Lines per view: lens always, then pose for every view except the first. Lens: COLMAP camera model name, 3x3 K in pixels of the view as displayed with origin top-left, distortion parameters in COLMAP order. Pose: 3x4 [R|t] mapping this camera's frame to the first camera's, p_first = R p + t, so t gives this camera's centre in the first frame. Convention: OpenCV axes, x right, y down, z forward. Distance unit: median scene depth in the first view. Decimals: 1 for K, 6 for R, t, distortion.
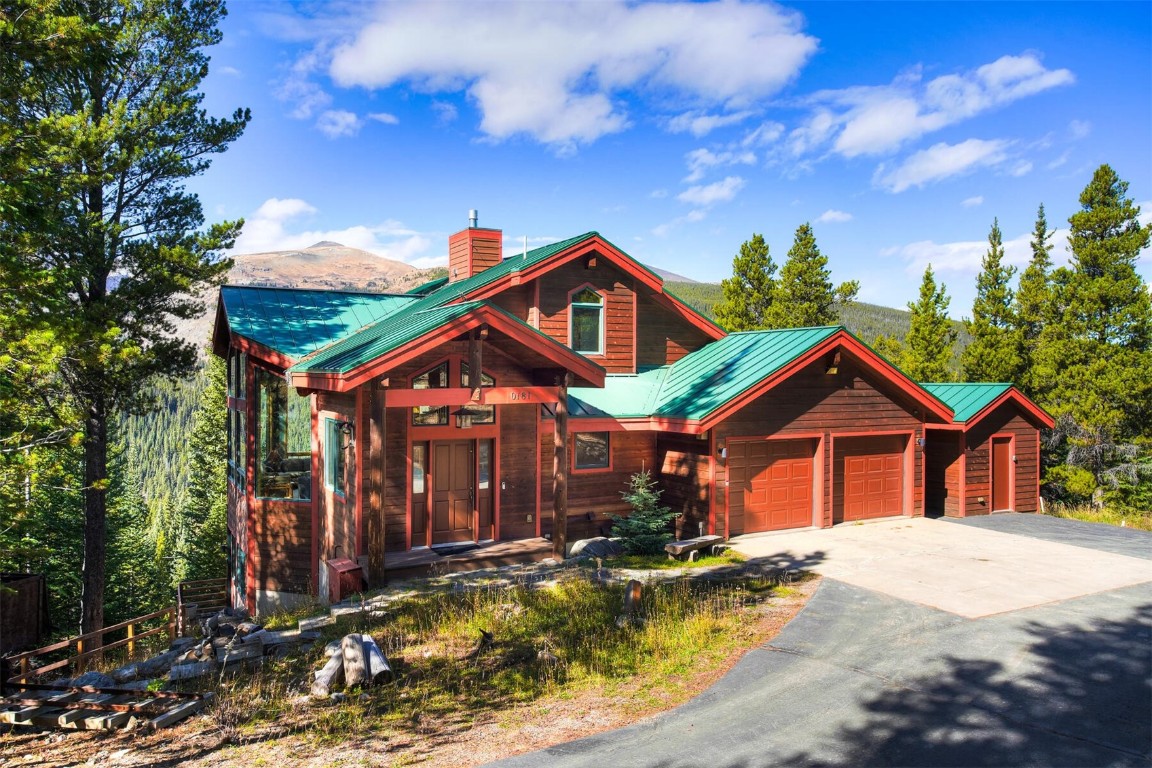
lens RADIAL K [[804.8, 0, 574.4], [0, 804.8, 382.6], [0, 0, 1]] dist [-0.003354, -0.000241]
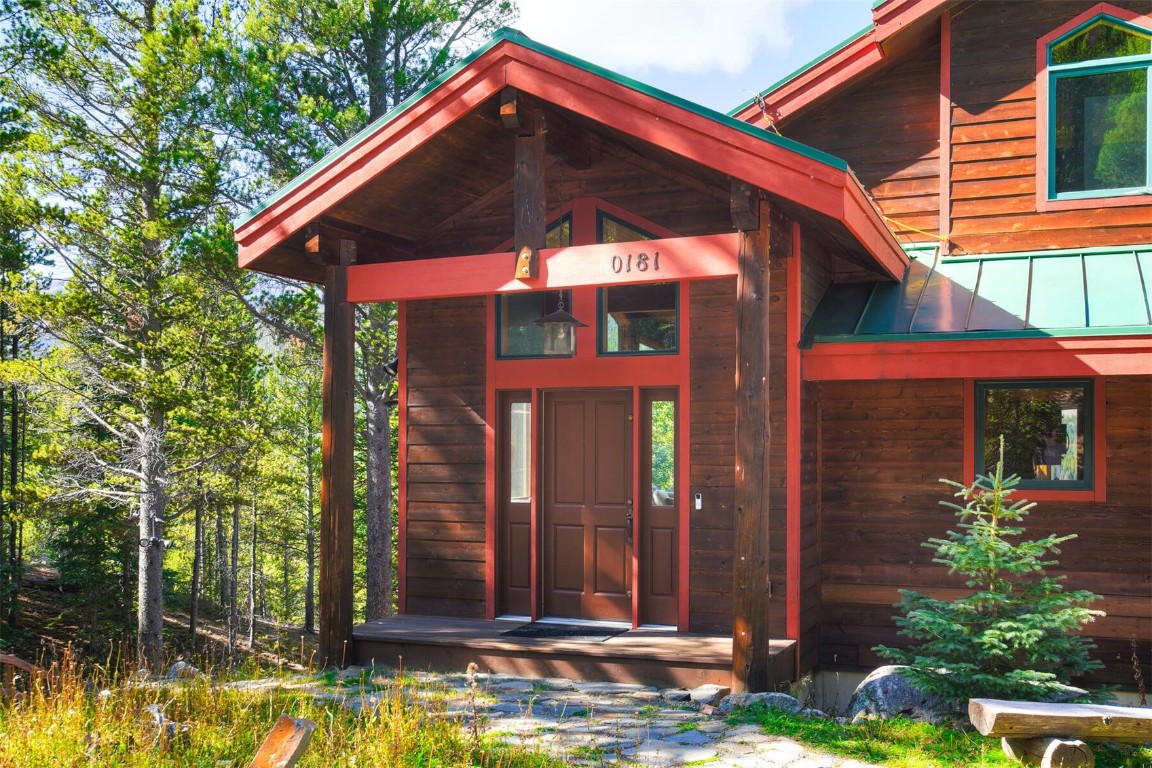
lens RADIAL K [[1148.1, 0, 572.4], [0, 1148.1, 439.4], [0, 0, 1]] dist [0.004664, 0.000000]
pose [[0.628545, -0.006988, -0.777742, 0.349779], [-0.008444, 0.999839, -0.015807, 0.111534], [0.777728, 0.016503, 0.628385, 0.605321]]
